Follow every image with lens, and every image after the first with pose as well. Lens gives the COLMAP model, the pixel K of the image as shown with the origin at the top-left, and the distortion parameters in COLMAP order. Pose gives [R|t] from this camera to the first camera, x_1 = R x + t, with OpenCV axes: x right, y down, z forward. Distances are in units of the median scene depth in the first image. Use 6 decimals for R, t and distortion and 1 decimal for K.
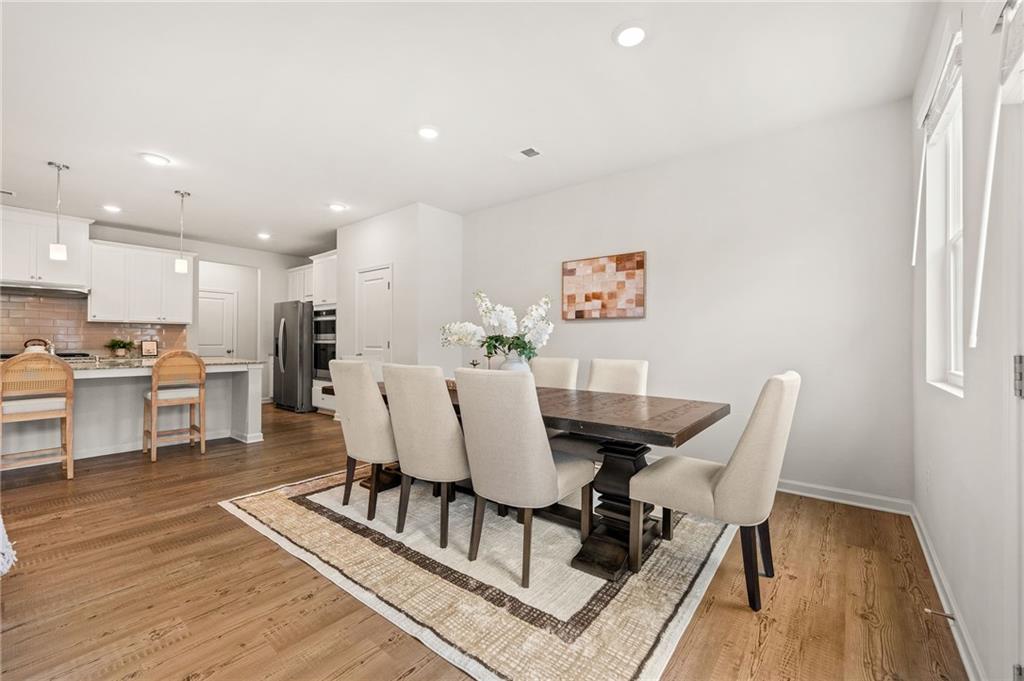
lens RADIAL K [[417.2, 0, 520.6], [0, 417.2, 339.8], [0, 0, 1]] dist [-0.000152, -0.000052]
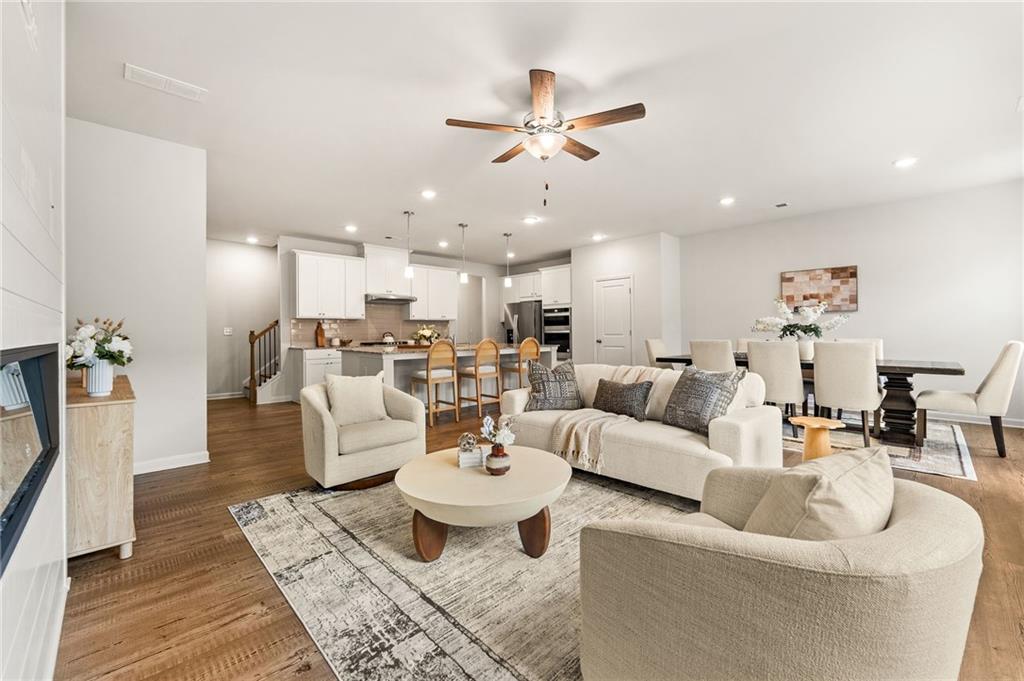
lens RADIAL K [[418.7, 0, 521.8], [0, 418.7, 330.3], [0, 0, 1]] dist [0.001616, 0.000252]
pose [[0.991405, -0.013918, -0.130089, -0.624537], [0.013965, 0.999902, -0.000557, -0.001103], [0.130084, -0.001265, 0.991502, -0.558998]]
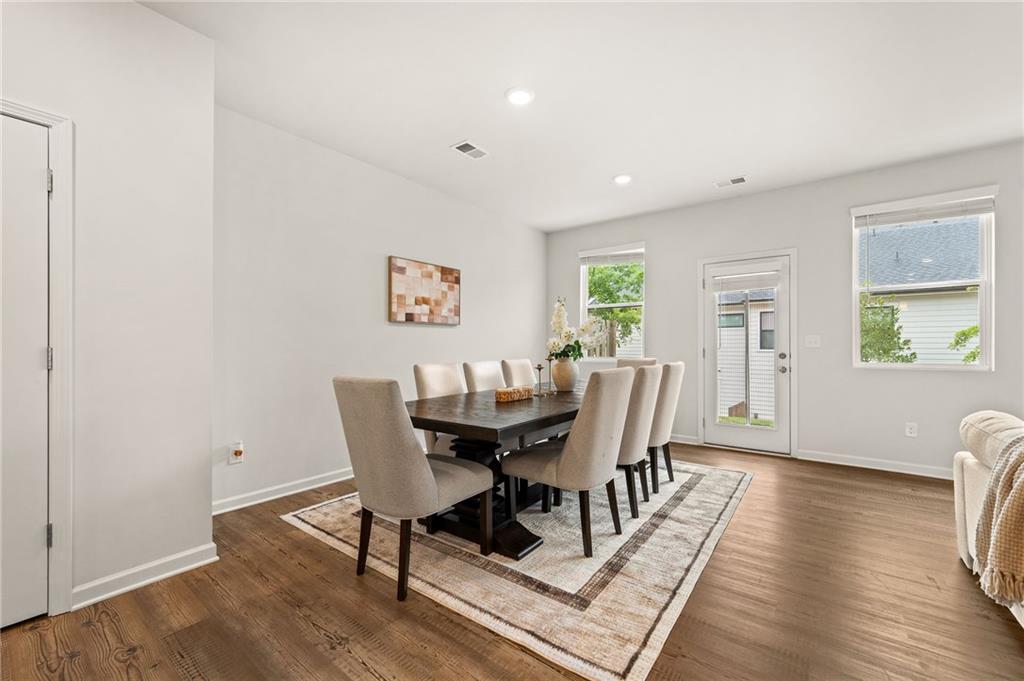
lens RADIAL K [[417.2, 0, 520.6], [0, 417.2, 339.8], [0, 0, 1]] dist [-0.000152, -0.000052]
pose [[-0.020655, 0.008233, 0.999753, -0.826132], [-0.006720, 0.999942, -0.008373, -0.003757], [-0.999764, -0.006891, -0.020598, 0.783766]]
